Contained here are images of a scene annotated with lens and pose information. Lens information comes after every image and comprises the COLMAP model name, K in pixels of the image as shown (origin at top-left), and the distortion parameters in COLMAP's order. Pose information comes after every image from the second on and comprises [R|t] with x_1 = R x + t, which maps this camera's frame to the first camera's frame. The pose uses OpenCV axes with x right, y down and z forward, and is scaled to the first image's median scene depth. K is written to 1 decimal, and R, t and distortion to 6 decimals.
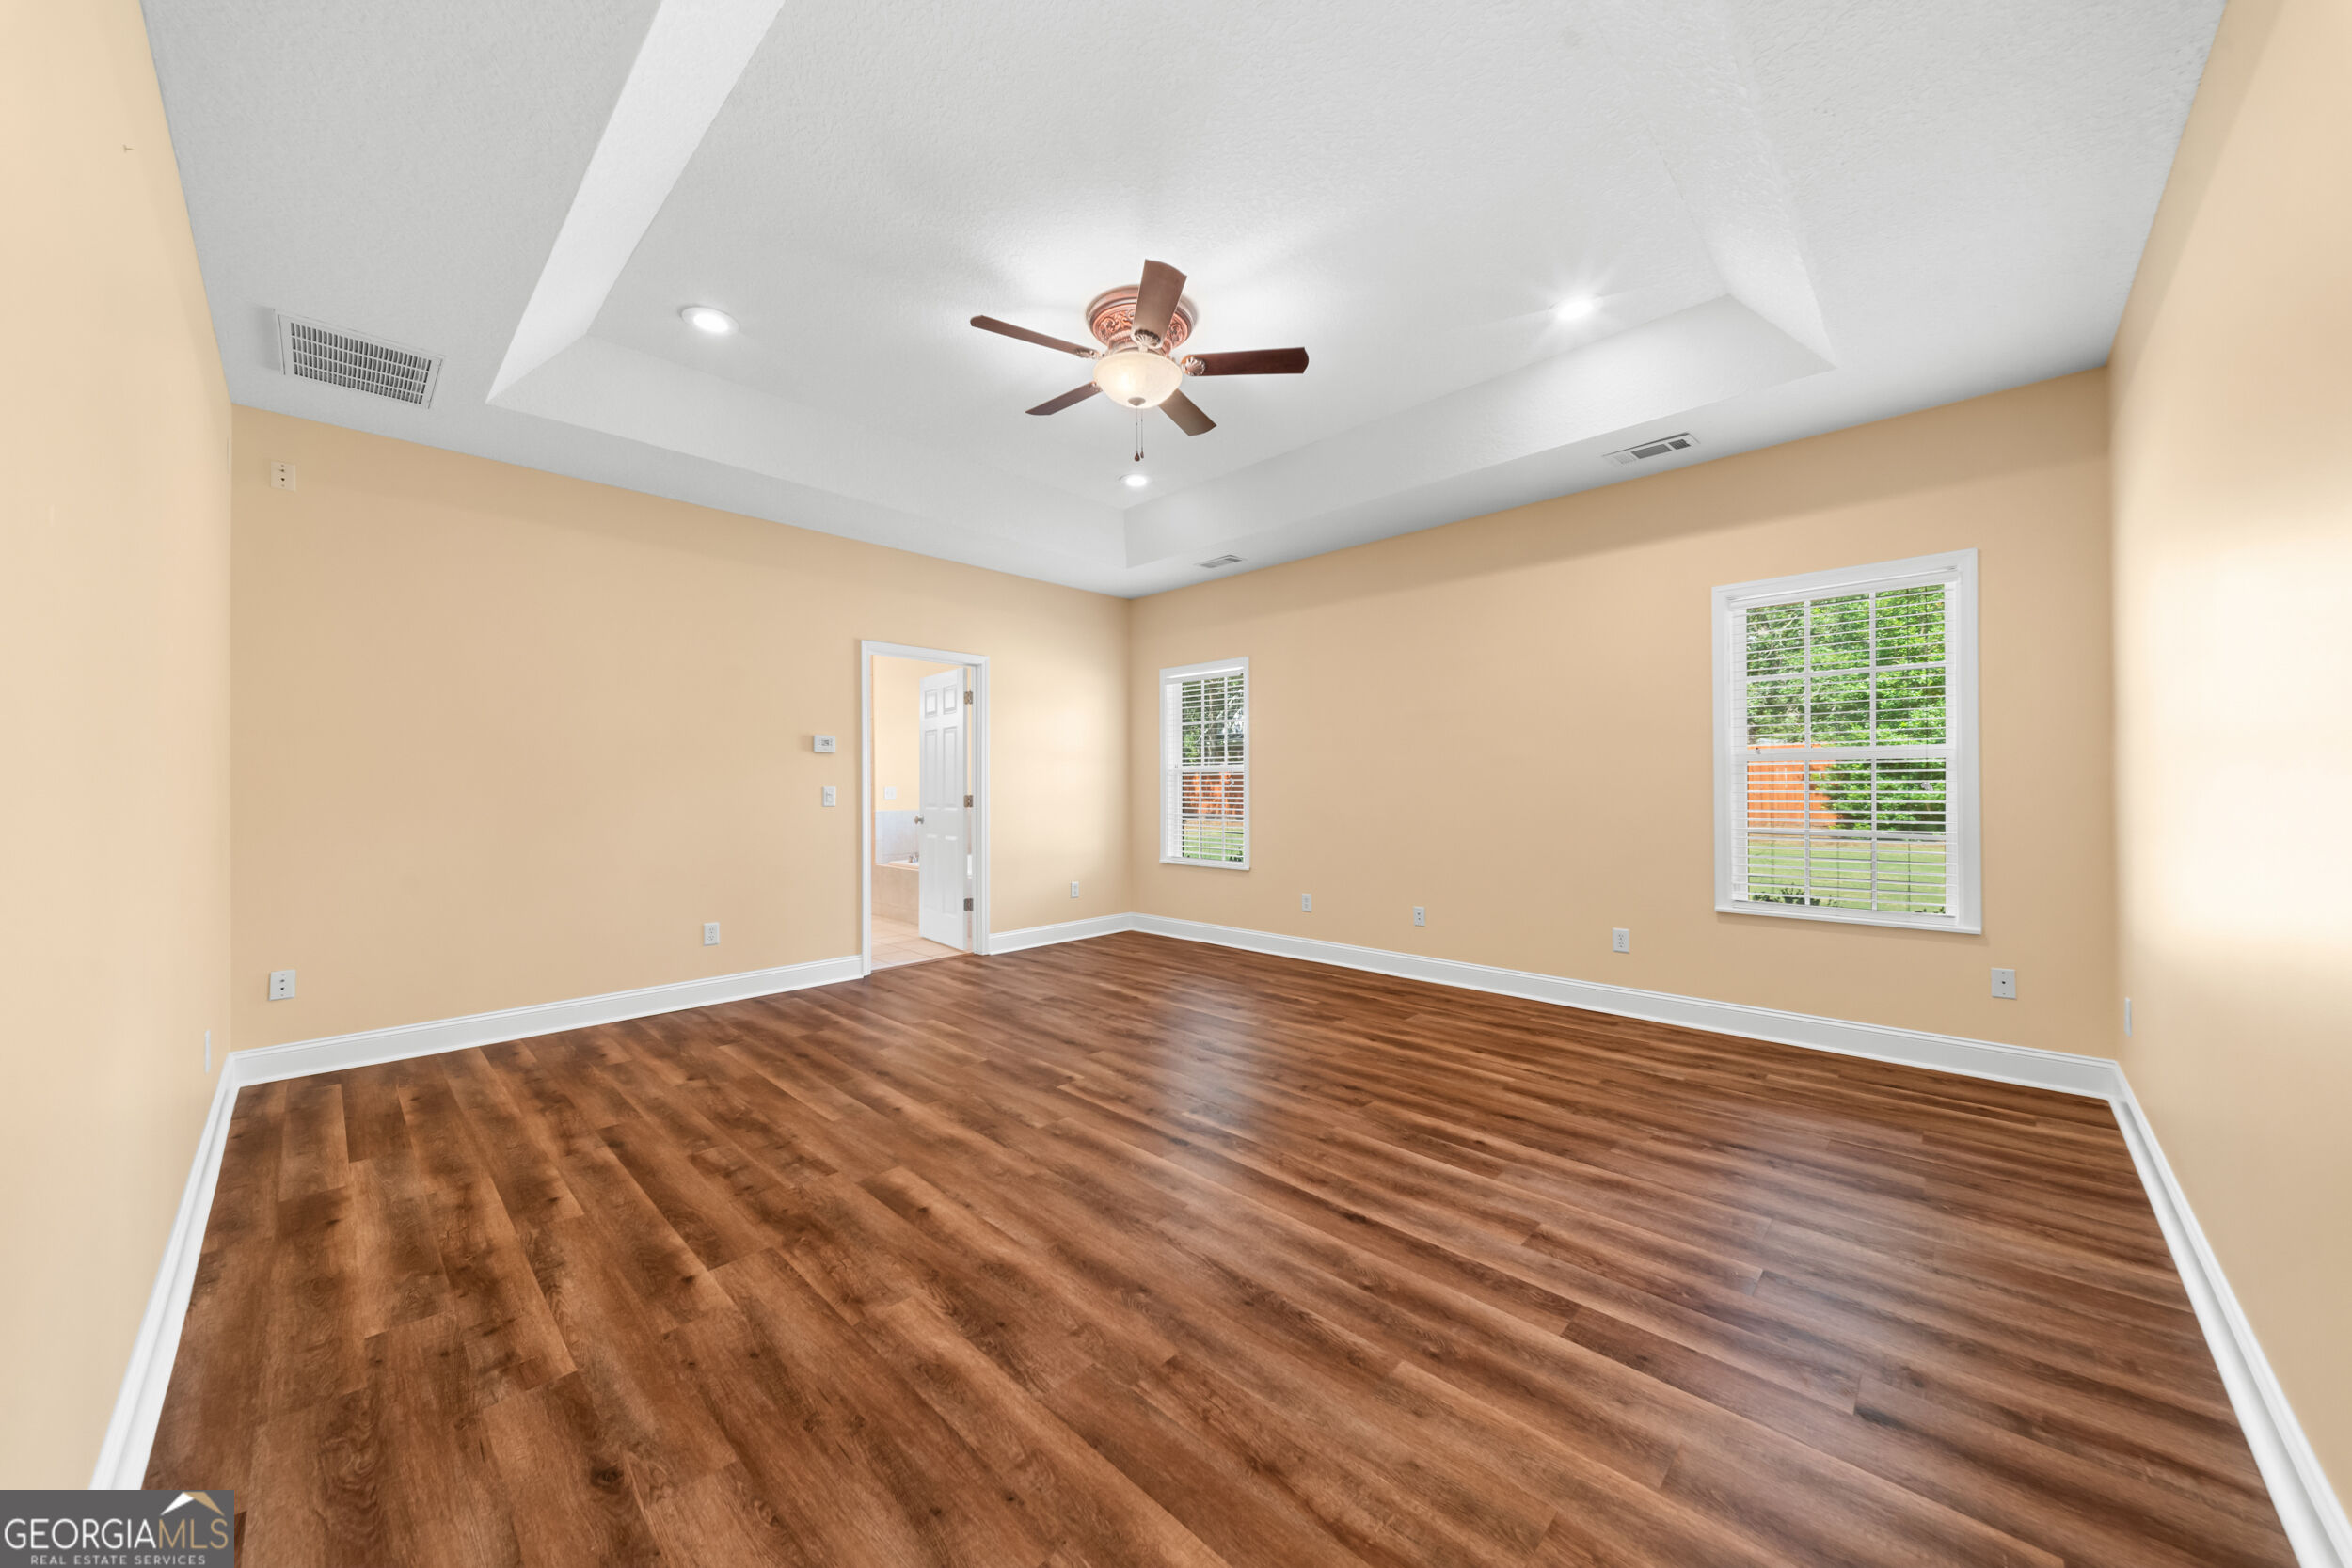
lens RADIAL K [[815.7, 0, 1161.4], [0, 815.7, 780.6], [0, 0, 1]] dist [0.000197, -0.000007]
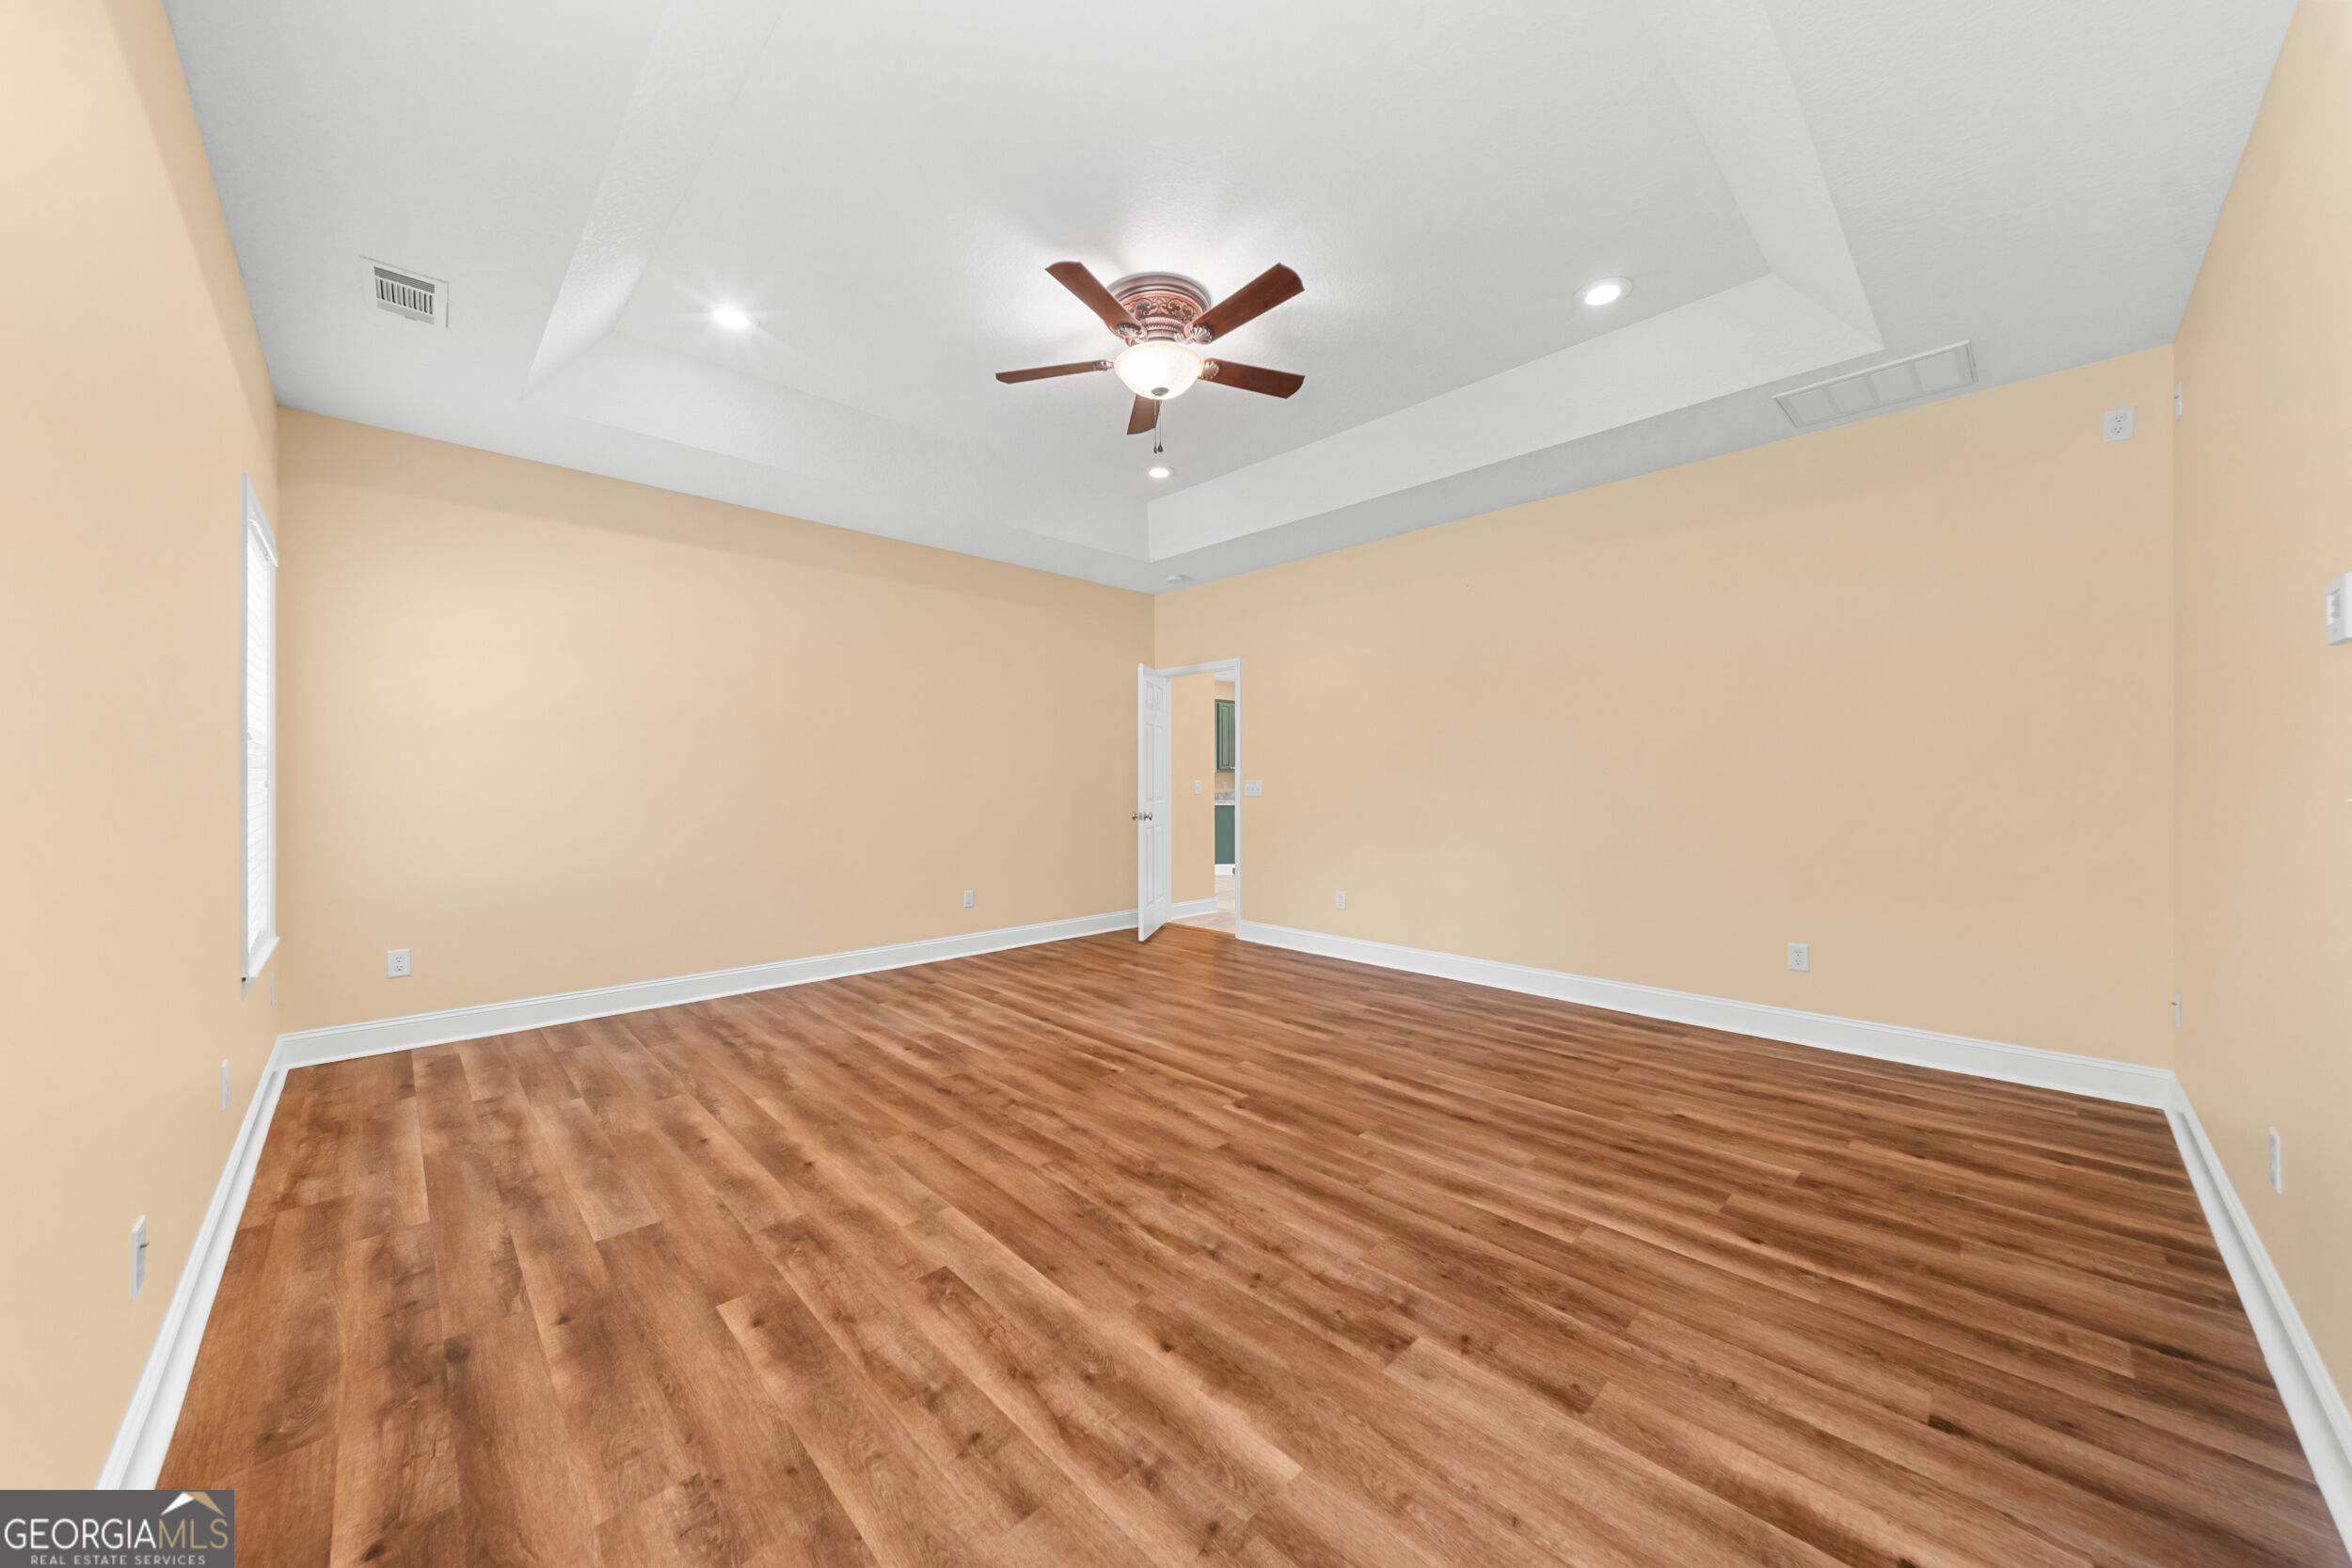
lens RADIAL K [[815.7, 0, 1161.4], [0, 815.7, 780.6], [0, 0, 1]] dist [0.000197, -0.000007]
pose [[-0.999232, 0.006737, 0.038609, -0.067775], [0.006445, 0.999950, -0.007675, 0.014461], [-0.038659, -0.007420, -0.999225, 2.003260]]
